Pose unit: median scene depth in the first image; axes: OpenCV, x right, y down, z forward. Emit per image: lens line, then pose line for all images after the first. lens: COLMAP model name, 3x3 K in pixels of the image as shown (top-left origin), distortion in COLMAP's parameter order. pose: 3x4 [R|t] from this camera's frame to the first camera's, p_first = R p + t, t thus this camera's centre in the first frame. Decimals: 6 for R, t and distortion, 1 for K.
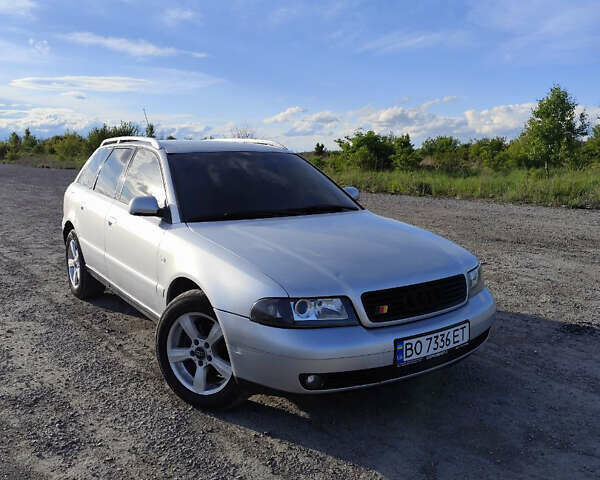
lens RADIAL K [[544.1, 0, 299.7], [0, 544.1, 250.4], [0, 0, 1]] dist [0.026154, -0.011528]
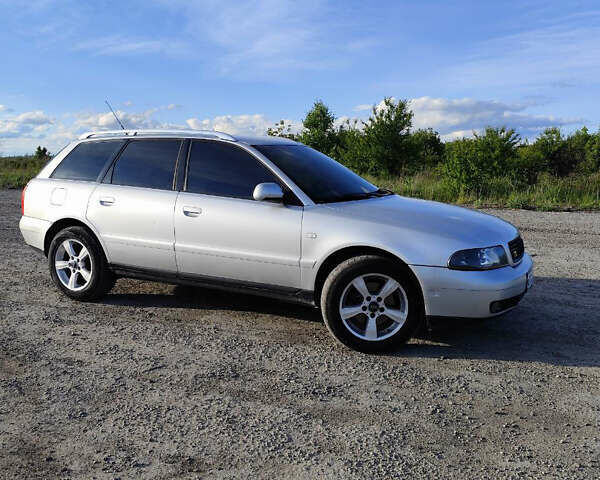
lens RADIAL K [[544.1, 0, 299.7], [0, 544.1, 250.4], [0, 0, 1]] dist [0.026154, -0.011528]
pose [[0.878686, -0.070171, 0.472214, -0.753845], [0.075812, 0.997097, 0.007098, 0.034403], [-0.471341, 0.029563, 0.881455, -0.002089]]
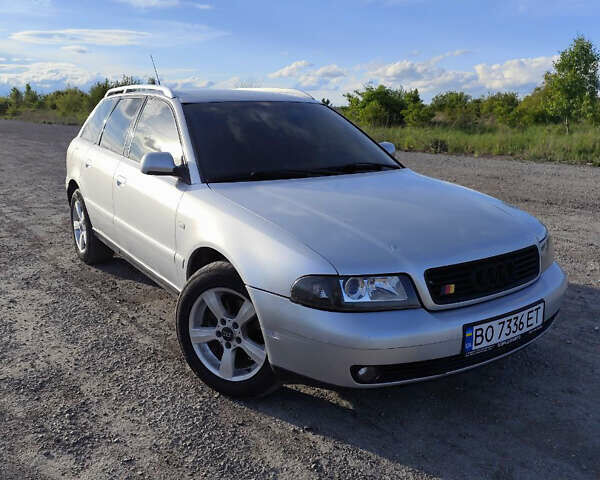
lens RADIAL K [[544.1, 0, 299.7], [0, 544.1, 250.4], [0, 0, 1]] dist [0.026154, -0.011528]
pose [[0.999959, 0.003559, -0.008324, -0.051008], [-0.002910, 0.997050, 0.076695, -0.010335], [0.008573, -0.076668, 0.997020, 0.120186]]
